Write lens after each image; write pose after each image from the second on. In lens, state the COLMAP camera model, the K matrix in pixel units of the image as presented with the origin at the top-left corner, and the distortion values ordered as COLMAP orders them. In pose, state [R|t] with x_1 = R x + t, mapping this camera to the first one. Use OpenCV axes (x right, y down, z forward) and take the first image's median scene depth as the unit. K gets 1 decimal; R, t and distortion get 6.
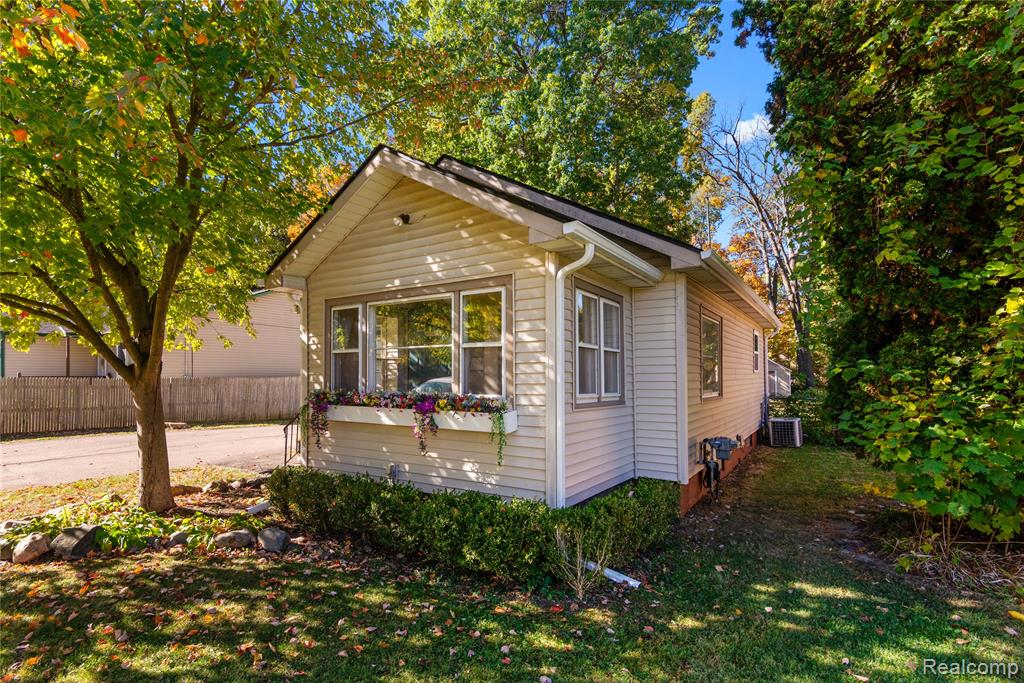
lens RADIAL K [[498.2, 0, 488.9], [0, 498.2, 377.1], [0, 0, 1]] dist [0.015994, 0.000941]
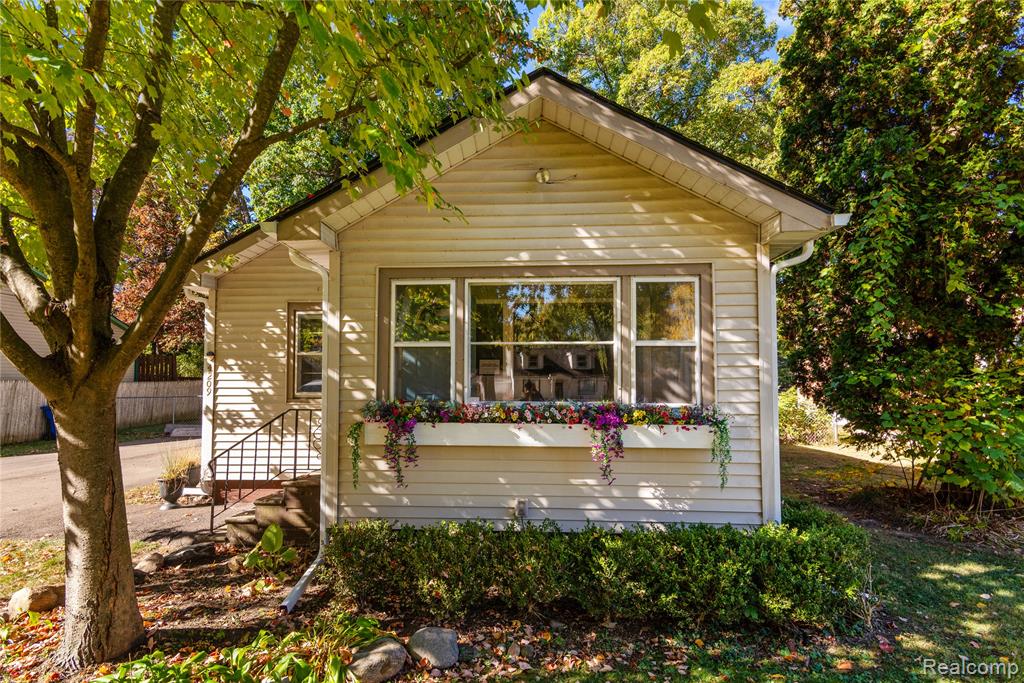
lens RADIAL K [[498.2, 0, 517.4], [0, 498.2, 370.0], [0, 0, 1]] dist [0.015994, 0.000941]
pose [[0.862500, 0.017079, 0.505768, -0.642473], [-0.002407, 0.999558, -0.029647, 0.005358], [-0.506051, 0.024353, 0.862160, 0.403641]]
